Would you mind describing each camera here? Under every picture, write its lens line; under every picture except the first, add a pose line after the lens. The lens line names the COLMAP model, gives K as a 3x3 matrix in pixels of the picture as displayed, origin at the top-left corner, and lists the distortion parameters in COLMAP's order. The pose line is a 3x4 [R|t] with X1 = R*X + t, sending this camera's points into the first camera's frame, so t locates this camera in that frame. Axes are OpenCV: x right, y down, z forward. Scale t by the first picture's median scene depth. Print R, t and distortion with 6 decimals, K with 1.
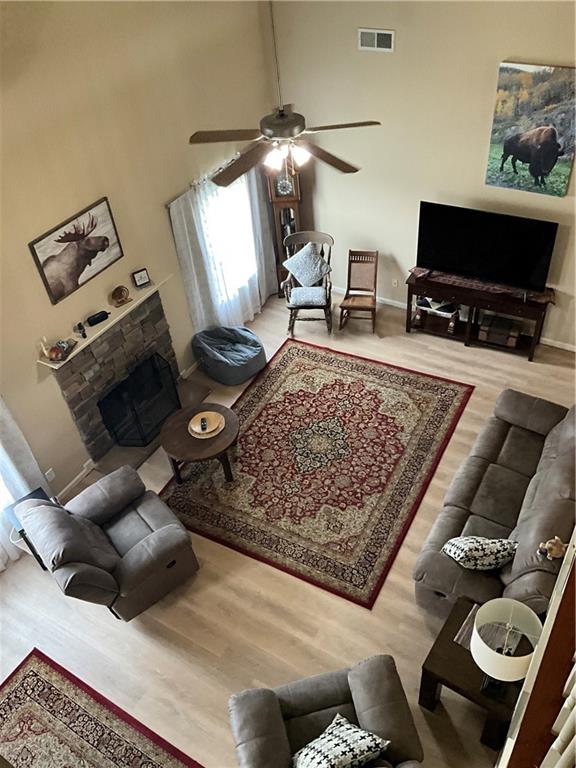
lens RADIAL K [[637.4, 0, 289.1], [0, 637.4, 383.5], [0, 0, 1]] dist [0.009402, -0.007292]
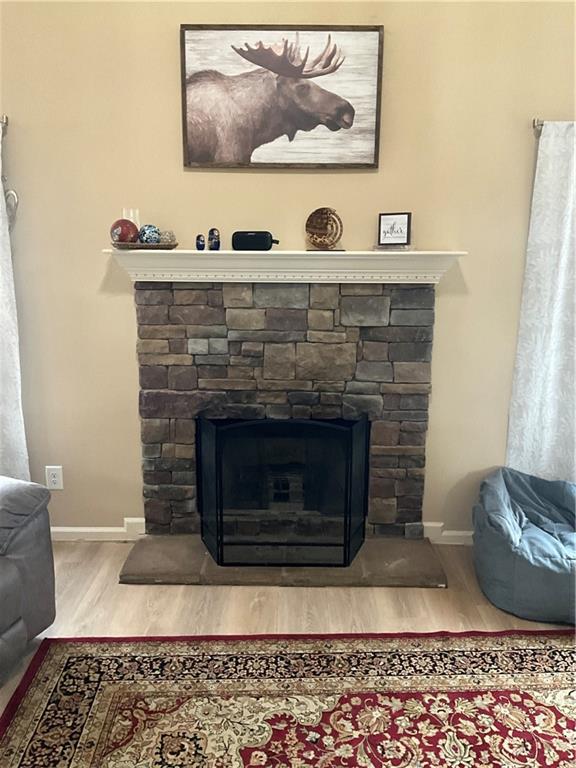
lens RADIAL K [[637.4, 0, 286.5], [0, 637.4, 383.1], [0, 0, 1]] dist [0.009402, -0.007292]
pose [[0.497529, 0.273297, -0.823270, 0.153371], [-0.614846, 0.780591, -0.112443, 0.023791], [0.611907, 0.562127, 0.556402, 0.815754]]
